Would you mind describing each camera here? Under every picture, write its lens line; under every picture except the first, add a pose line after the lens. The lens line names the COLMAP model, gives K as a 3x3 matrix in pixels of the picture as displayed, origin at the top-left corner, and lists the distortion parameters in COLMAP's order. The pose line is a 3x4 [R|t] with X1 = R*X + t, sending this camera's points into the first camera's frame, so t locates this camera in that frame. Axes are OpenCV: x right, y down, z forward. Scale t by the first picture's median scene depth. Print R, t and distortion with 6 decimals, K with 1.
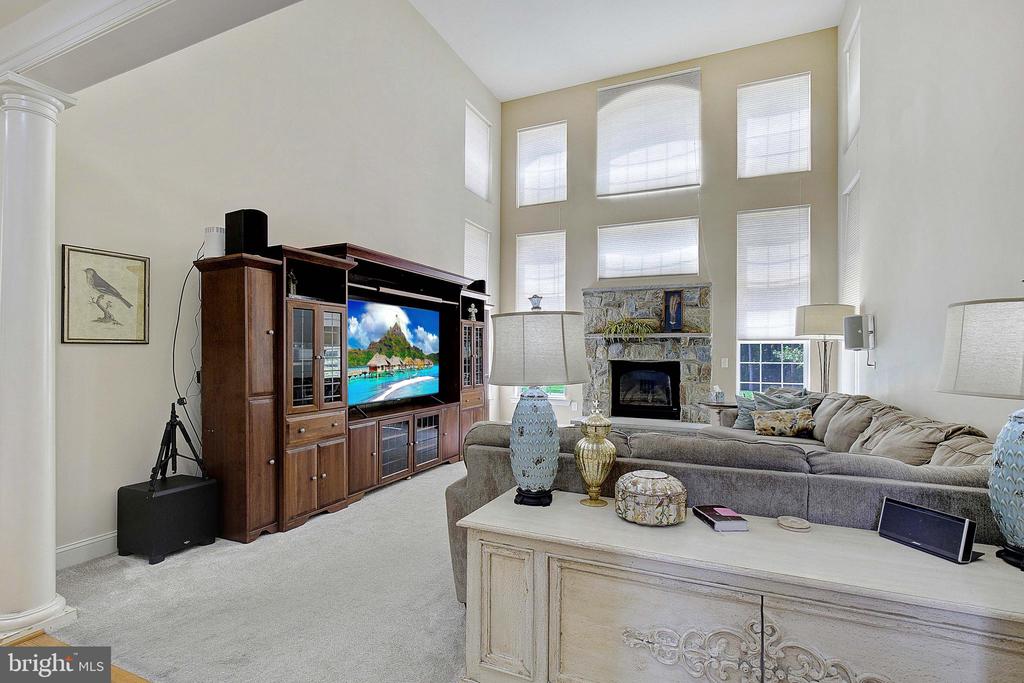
lens RADIAL K [[475.0, 0, 511.8], [0, 475.0, 353.5], [0, 0, 1]] dist [-0.018103, -0.000348]
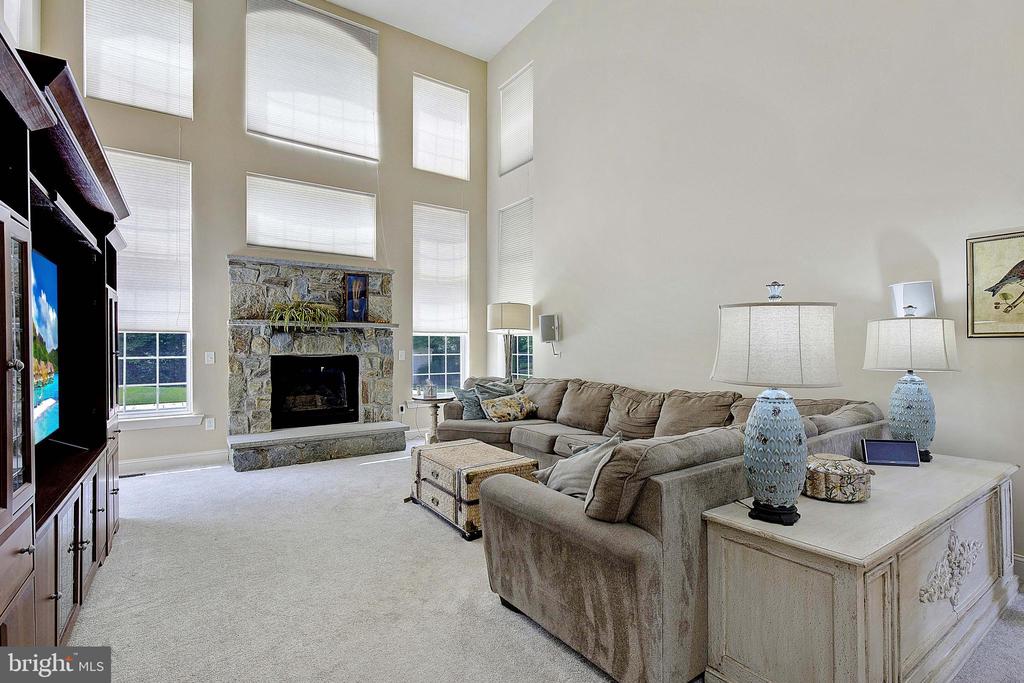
lens RADIAL K [[489.6, 0, 529.3], [0, 489.6, 346.4], [0, 0, 1]] dist [-0.001033, -0.000856]
pose [[0.503976, -0.007451, 0.863685, -0.272459], [0.004712, 0.999972, 0.005877, -0.003260], [-0.863705, 0.001108, 0.503997, 0.268220]]
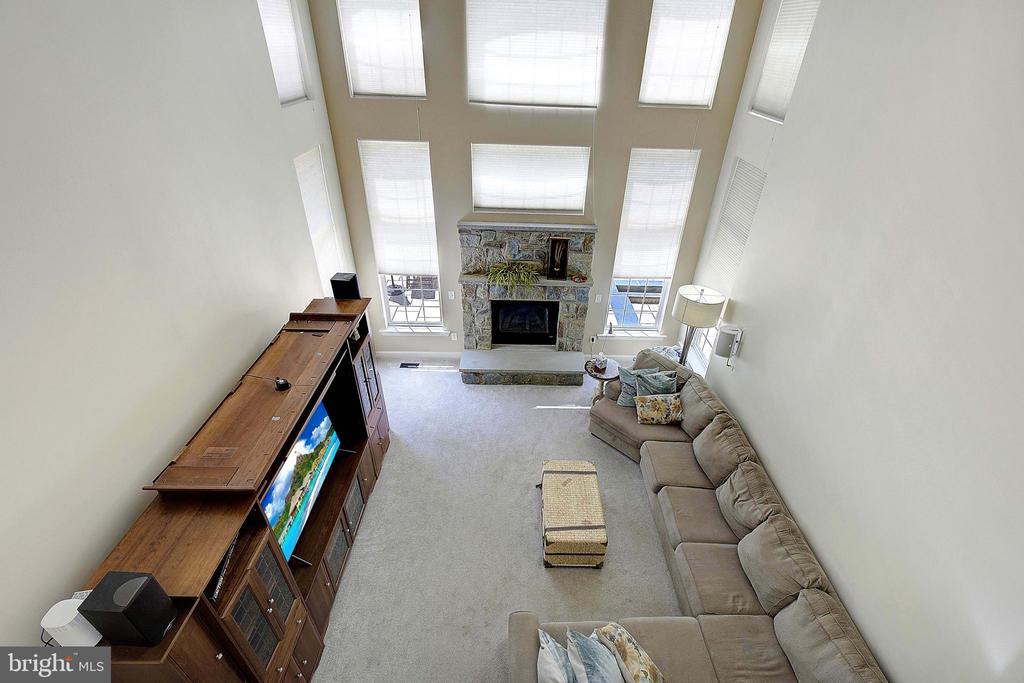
lens RADIAL K [[471.9, 0, 520.6], [0, 471.9, 349.5], [0, 0, 1]] dist [0.001836, -0.000227]
pose [[0.909260, -0.212213, 0.358067, -0.107127], [-0.022399, 0.834072, 0.551201, -0.451610], [-0.415626, -0.509205, 0.753635, 0.215693]]
